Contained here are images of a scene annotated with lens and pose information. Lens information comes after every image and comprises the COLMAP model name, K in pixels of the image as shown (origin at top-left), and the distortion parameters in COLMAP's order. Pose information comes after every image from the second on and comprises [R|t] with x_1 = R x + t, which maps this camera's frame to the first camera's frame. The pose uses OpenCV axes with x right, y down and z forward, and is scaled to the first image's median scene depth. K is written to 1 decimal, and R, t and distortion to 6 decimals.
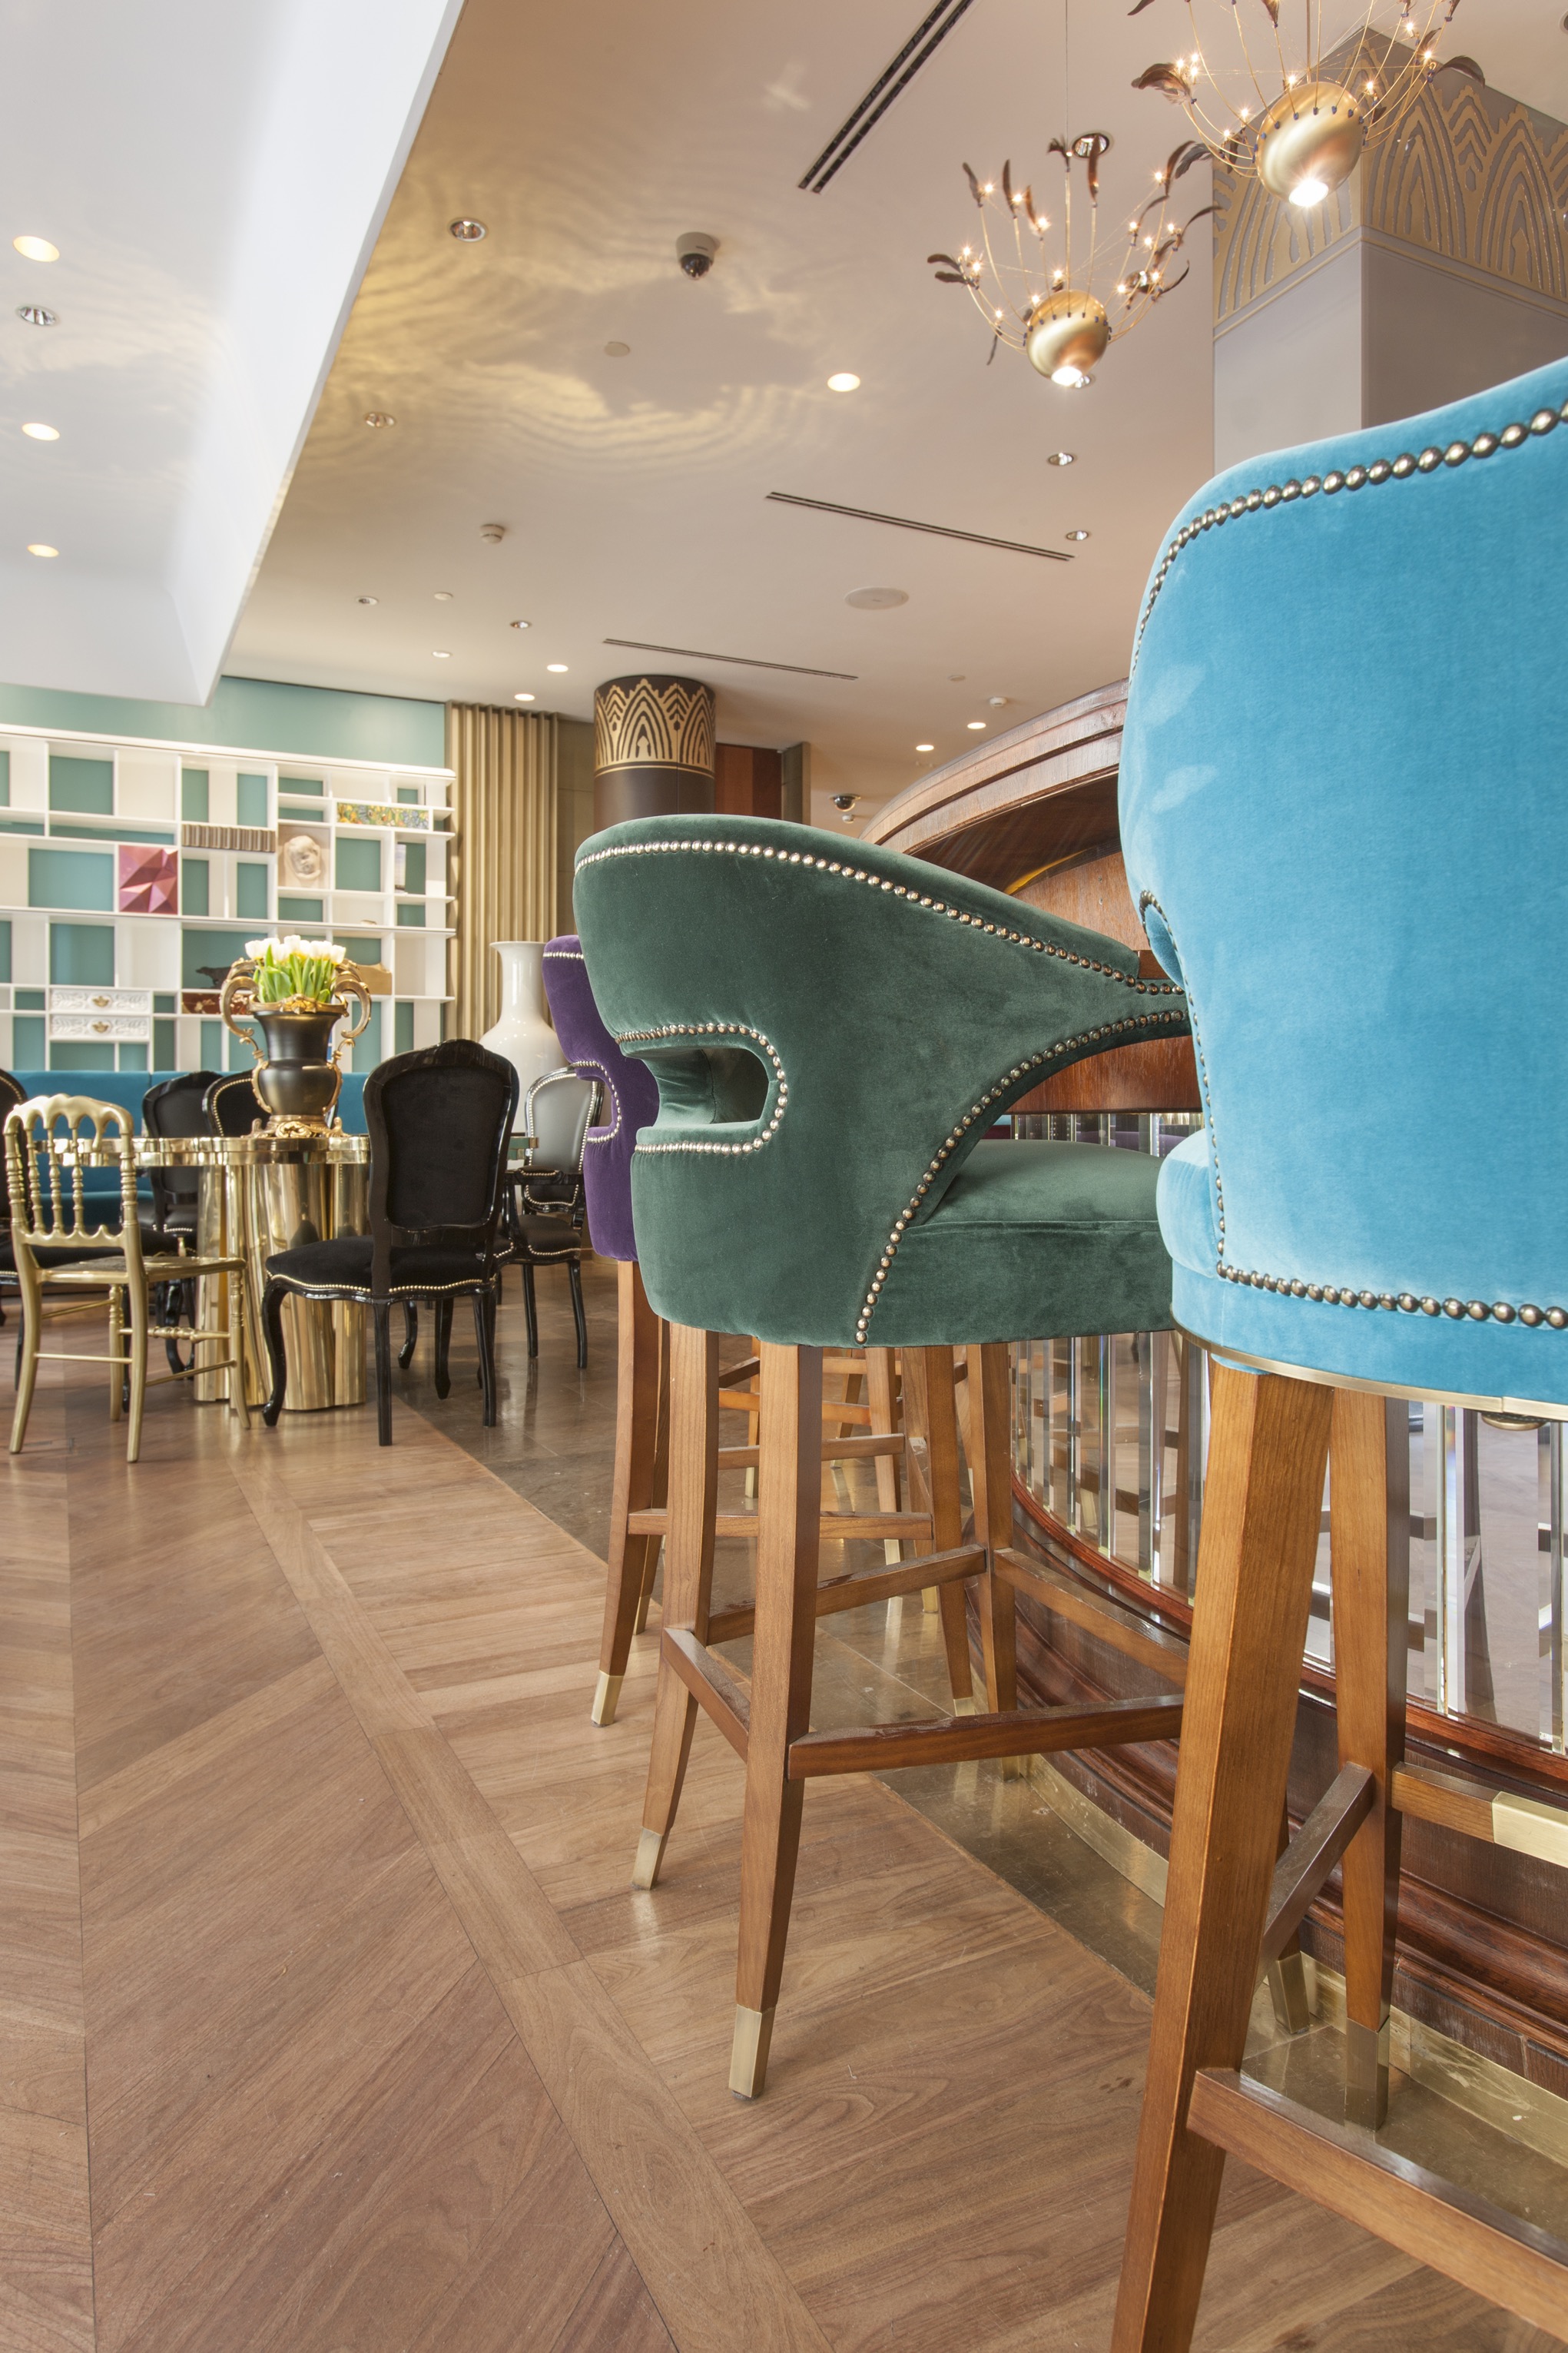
lens RADIAL K [[1548.9, 0, 784.0], [0, 1548.9, 1176.5], [0, 0, 1]] dist [-0.002457, -0.000932]
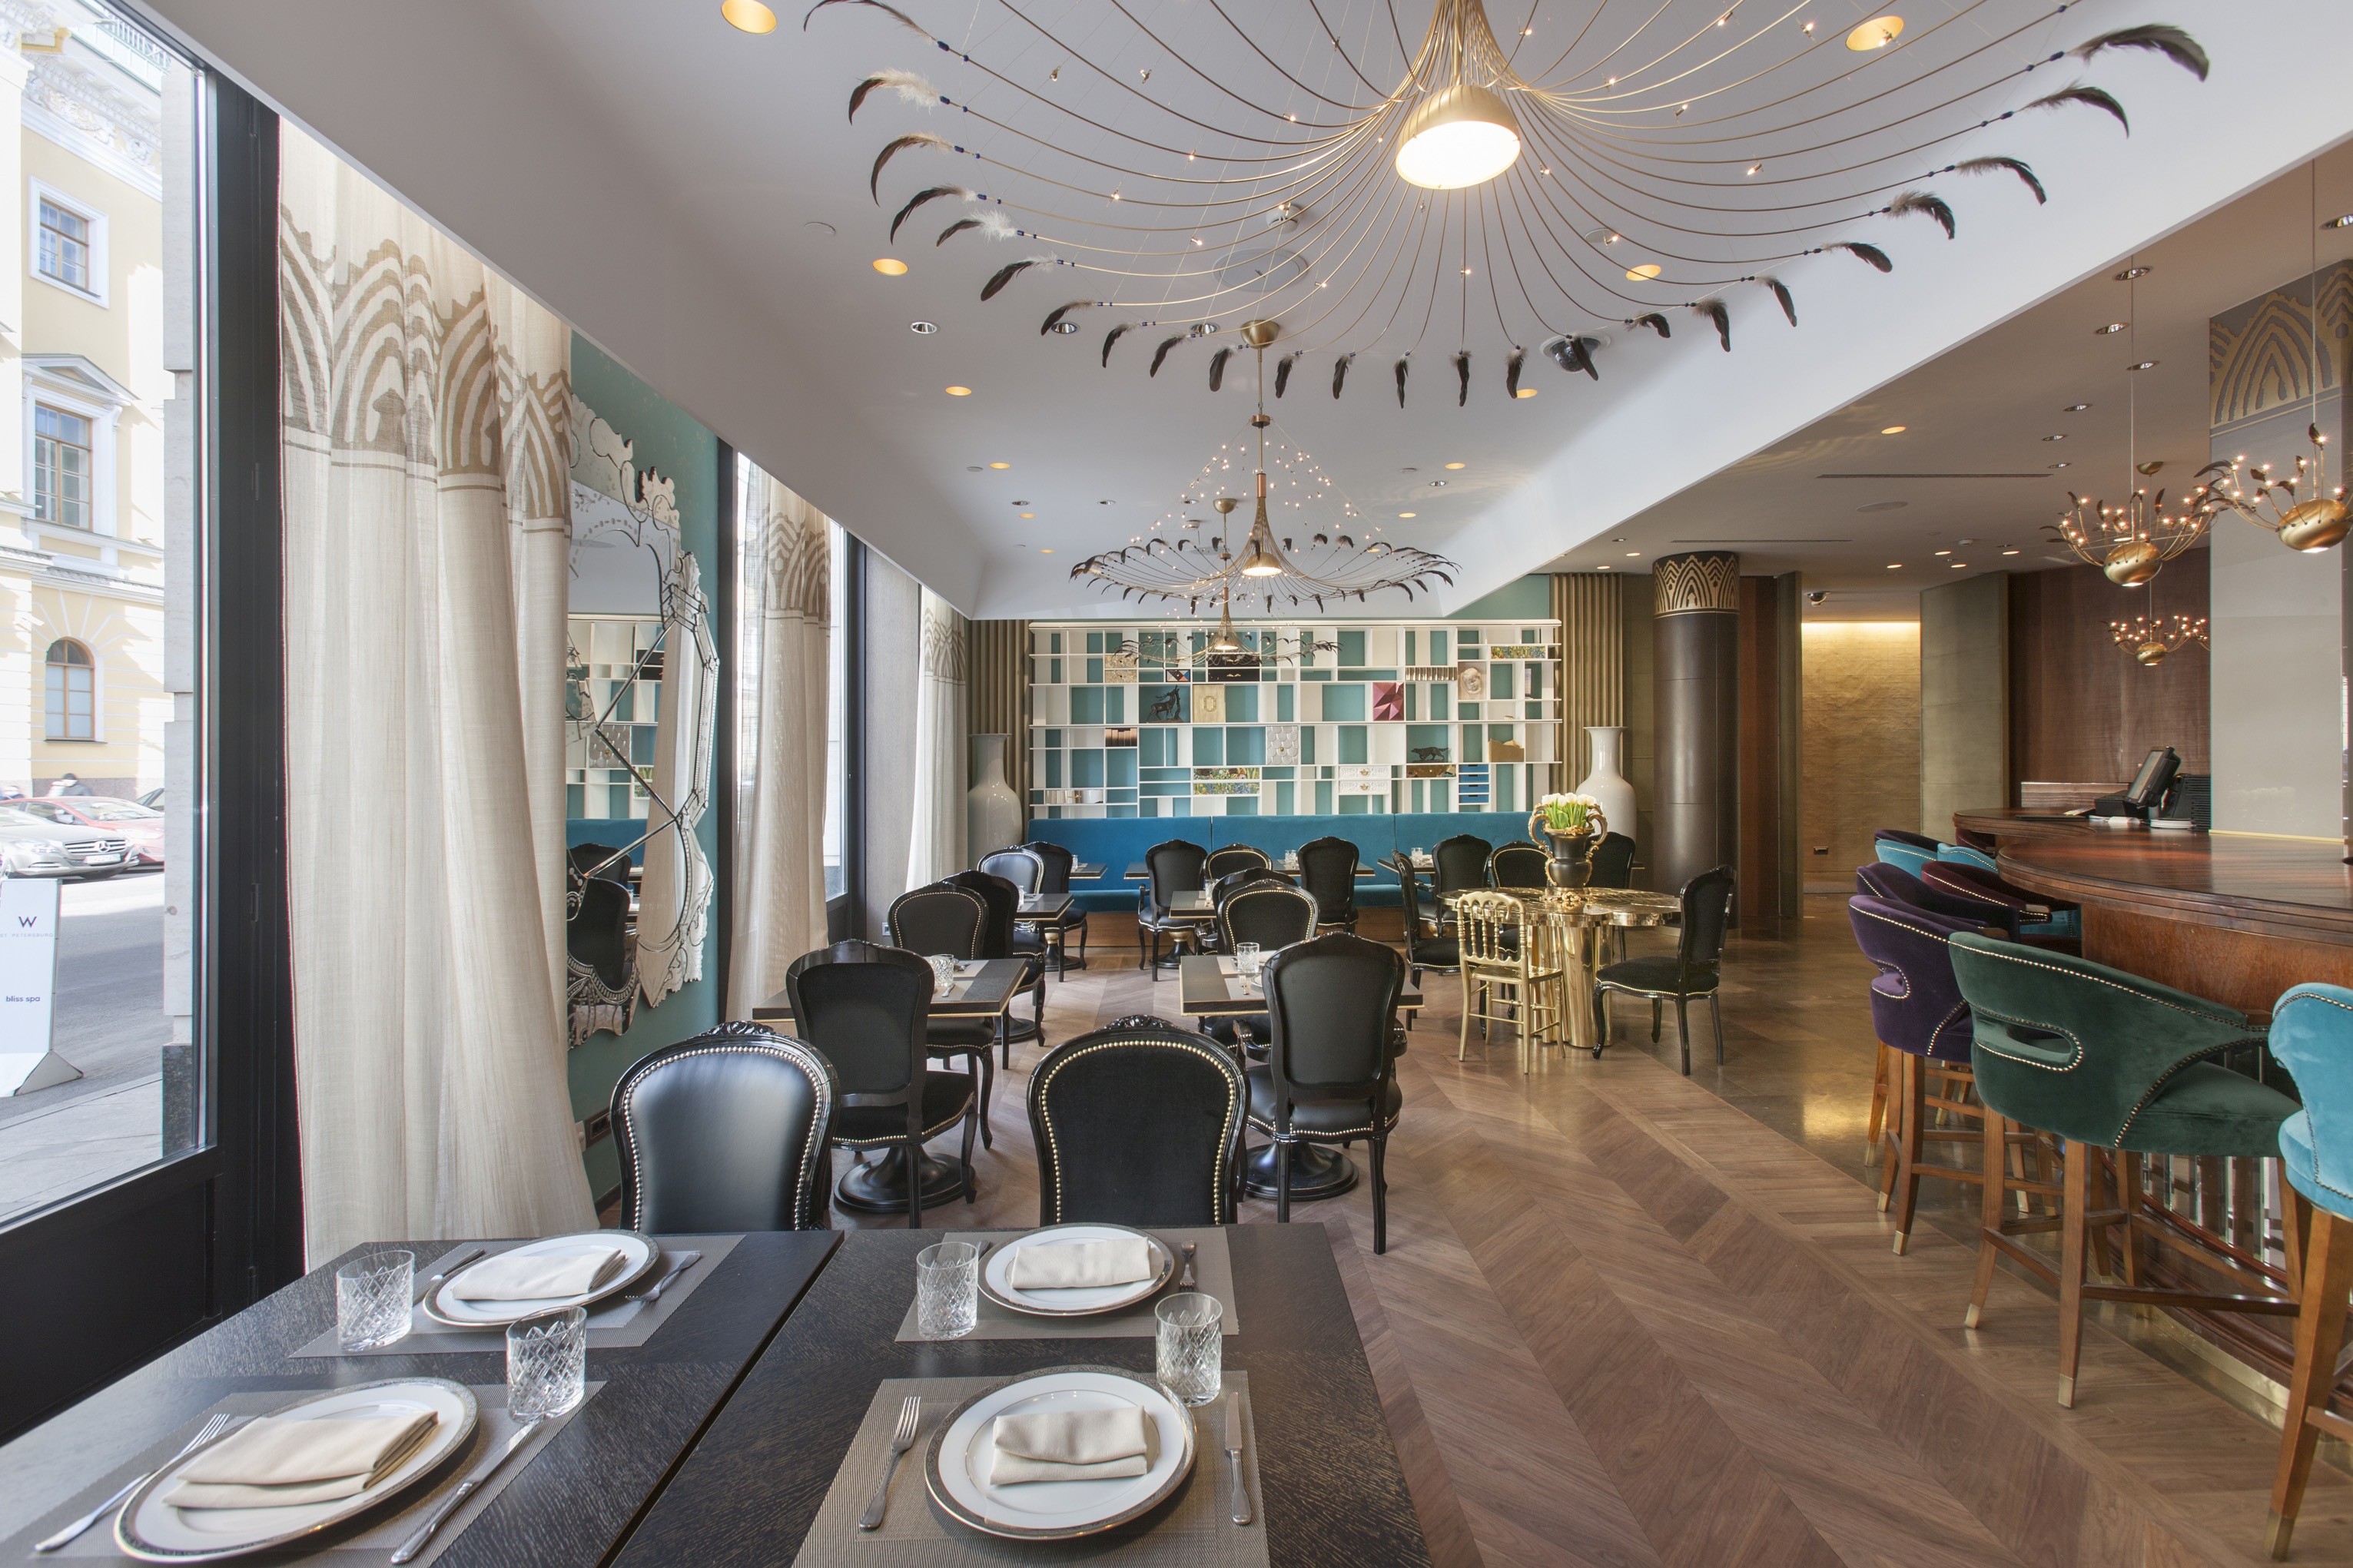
lens RADIAL K [[1120.0, 0, 1176.5], [0, 1120.0, 784.0], [0, 0, 1]] dist [-0.000851, 0.012026]
pose [[0.910581, 0.008857, -0.413236, -0.225954], [-0.015291, 0.999808, -0.012265, -0.170648], [0.413048, 0.017487, 0.910541, -0.539848]]
